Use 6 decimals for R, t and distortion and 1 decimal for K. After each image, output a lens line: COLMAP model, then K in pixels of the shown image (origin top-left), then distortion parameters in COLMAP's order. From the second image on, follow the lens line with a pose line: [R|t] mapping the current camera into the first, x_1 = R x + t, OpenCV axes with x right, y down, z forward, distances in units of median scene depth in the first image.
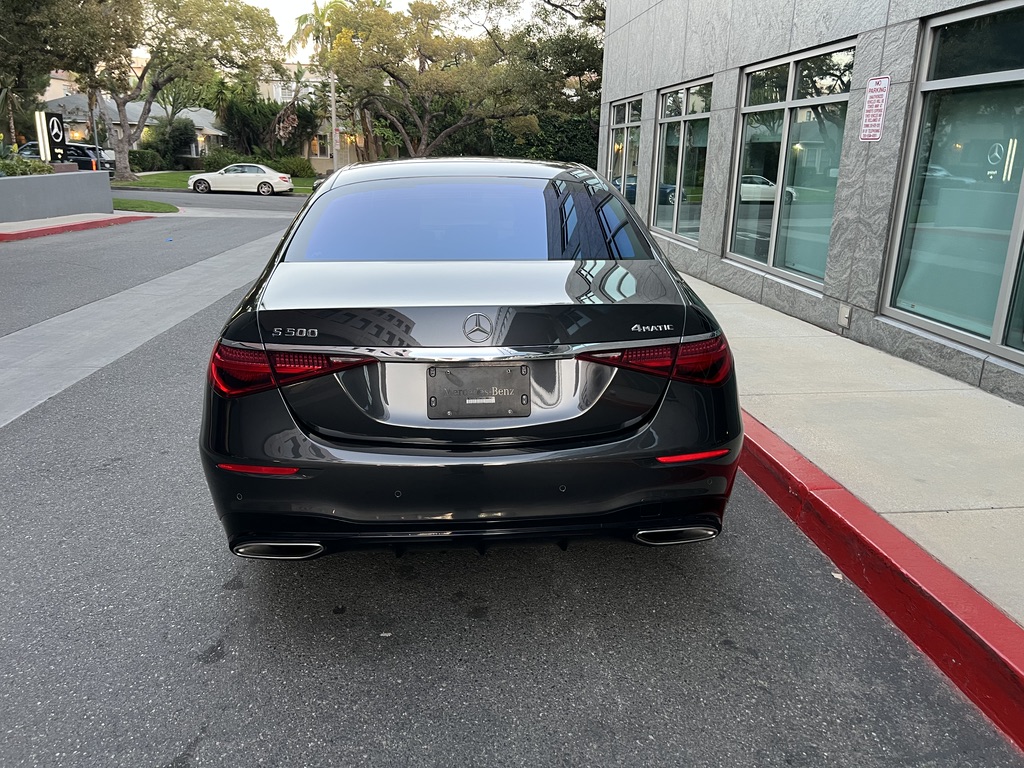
lens RADIAL K [[770.0, 0, 518.9], [0, 770.0, 384.5], [0, 0, 1]] dist [0.029915, -0.026144]
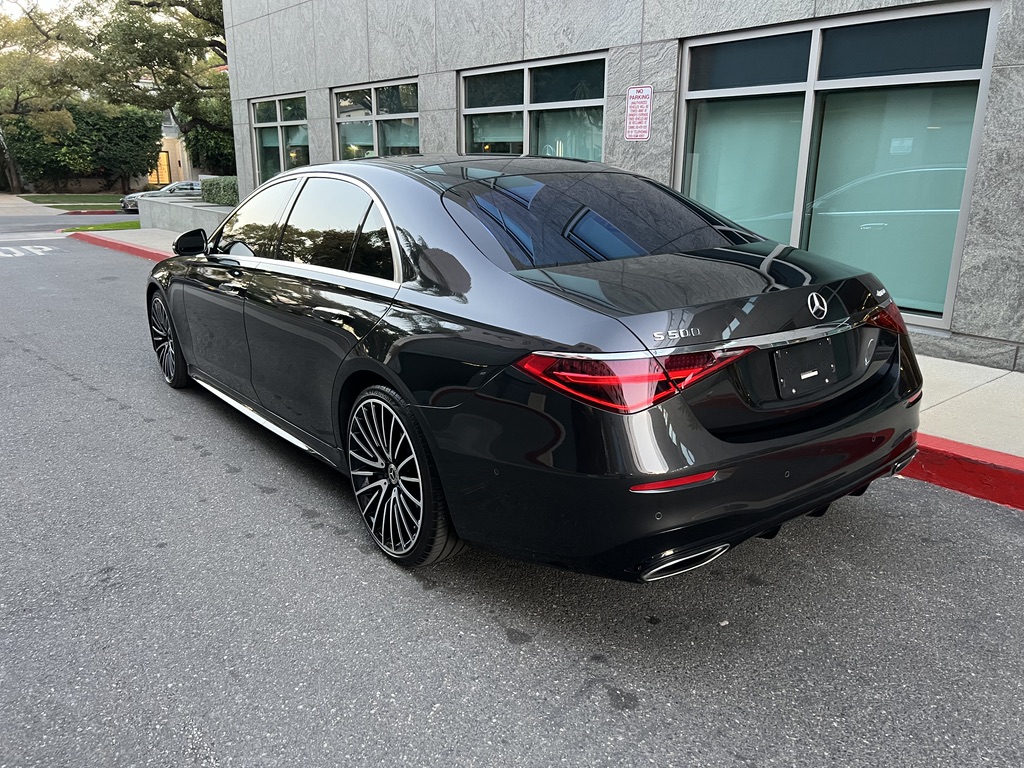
lens RADIAL K [[770.0, 0, 518.9], [0, 770.0, 384.5], [0, 0, 1]] dist [0.029915, -0.026144]
pose [[0.839345, -0.162277, 0.518813, -0.371302], [0.162887, 0.985629, 0.044768, -0.031216], [-0.518621, 0.046932, 0.853715, 0.111058]]
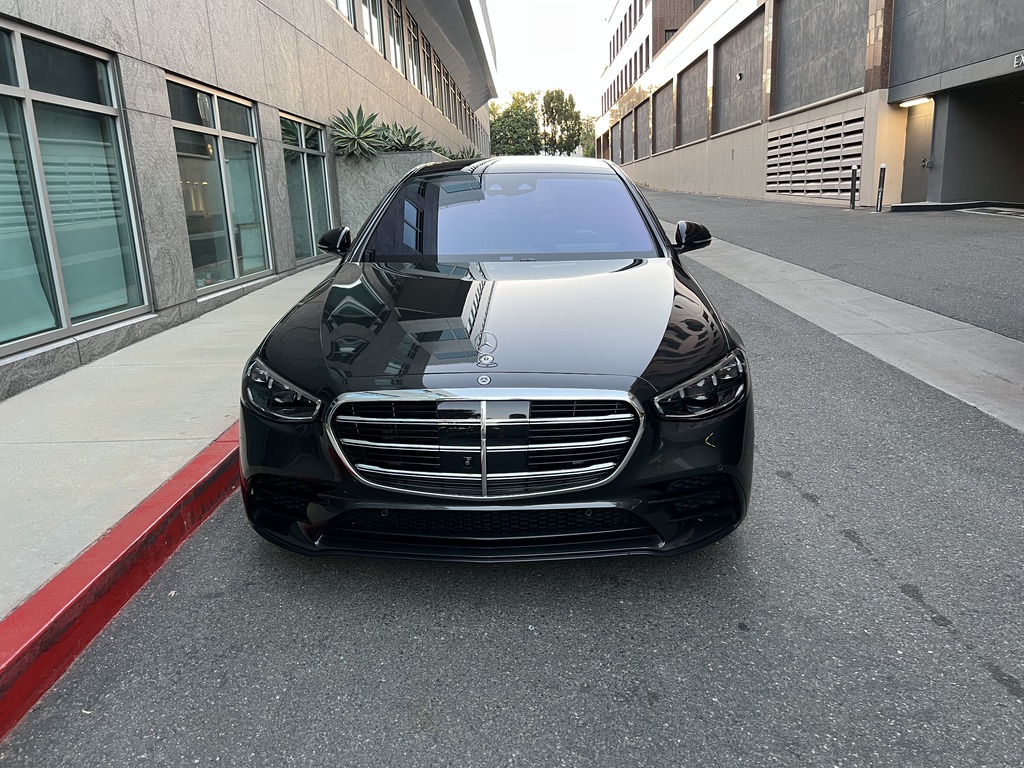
lens RADIAL K [[774.2, 0, 540.4], [0, 774.2, 367.1], [0, 0, 1]] dist [0.053983, -0.064701]
pose [[-0.996873, -0.018421, 0.076842, -0.140995], [0.021213, 0.874367, 0.484801, -0.440466], [-0.076119, 0.484915, -0.871242, 1.595106]]
